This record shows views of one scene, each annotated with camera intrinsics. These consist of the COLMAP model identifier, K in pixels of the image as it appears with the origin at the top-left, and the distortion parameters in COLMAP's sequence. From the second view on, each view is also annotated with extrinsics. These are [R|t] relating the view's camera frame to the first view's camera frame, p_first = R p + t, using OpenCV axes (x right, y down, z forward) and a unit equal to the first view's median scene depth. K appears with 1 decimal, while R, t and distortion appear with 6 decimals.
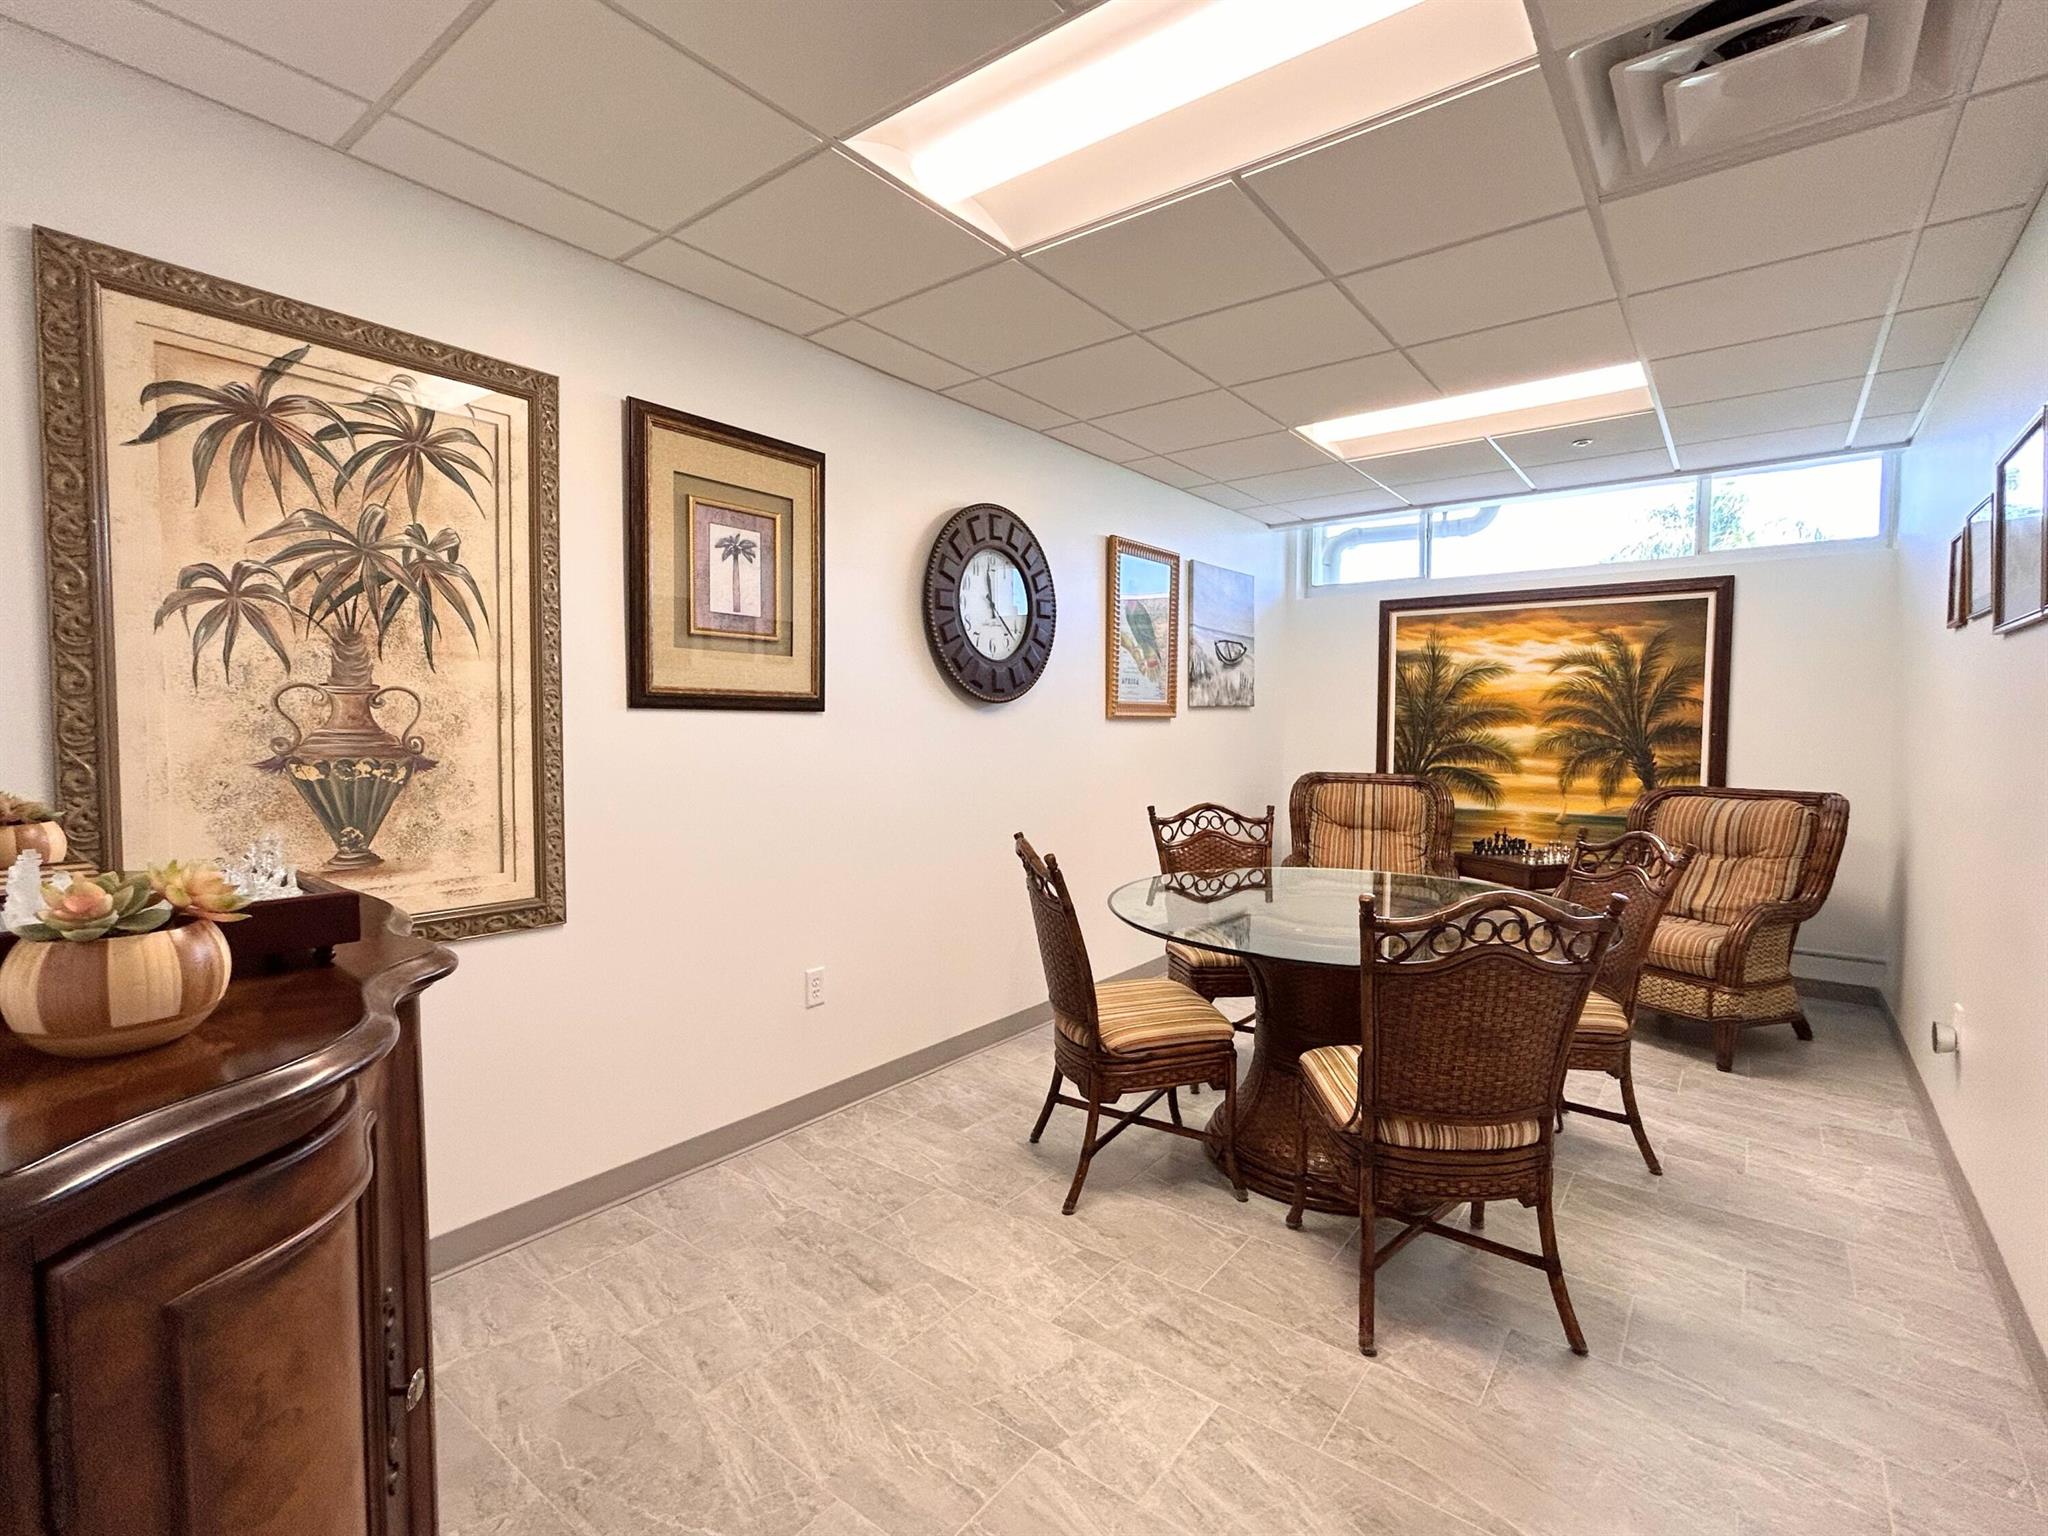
lens RADIAL K [[950.7, 0, 1022.1], [0, 950.7, 767.1], [0, 0, 1]] dist [-0.018233, -0.000022]
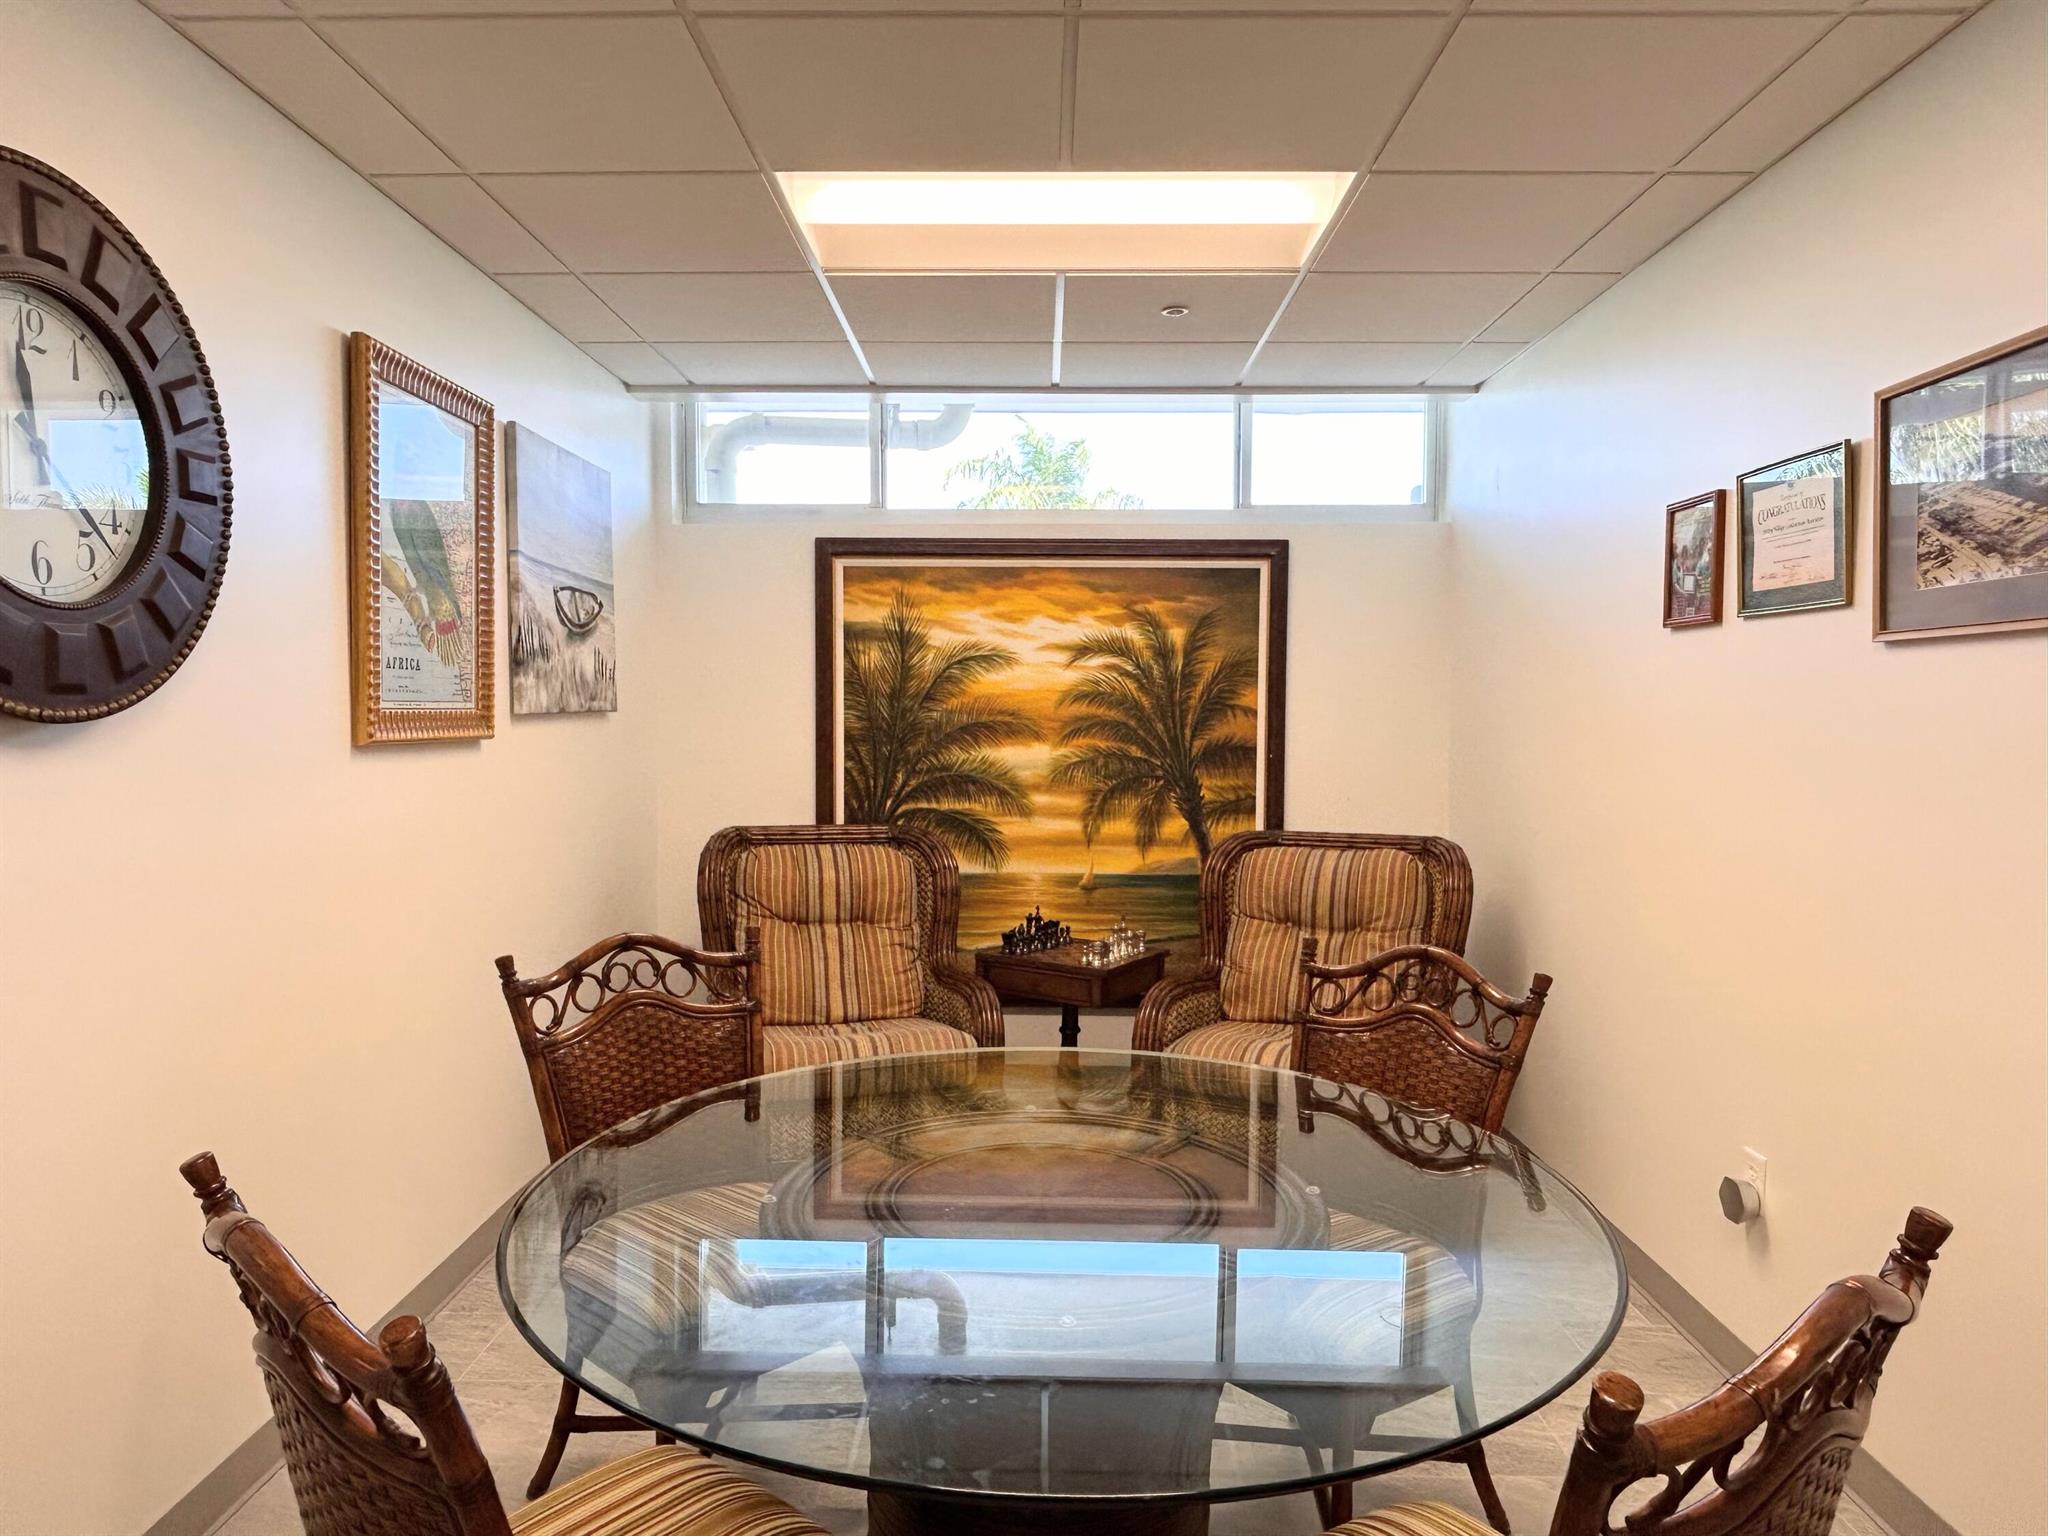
lens RADIAL K [[1304.9, 0, 1024.4], [0, 1304.9, 773.1], [0, 0, 1]] dist [0.004009, -0.001467]
pose [[0.798303, -0.024119, 0.601772, -0.025880], [0.023985, 0.999678, 0.008250, -0.033458], [-0.601778, 0.007847, 0.798625, 0.297483]]
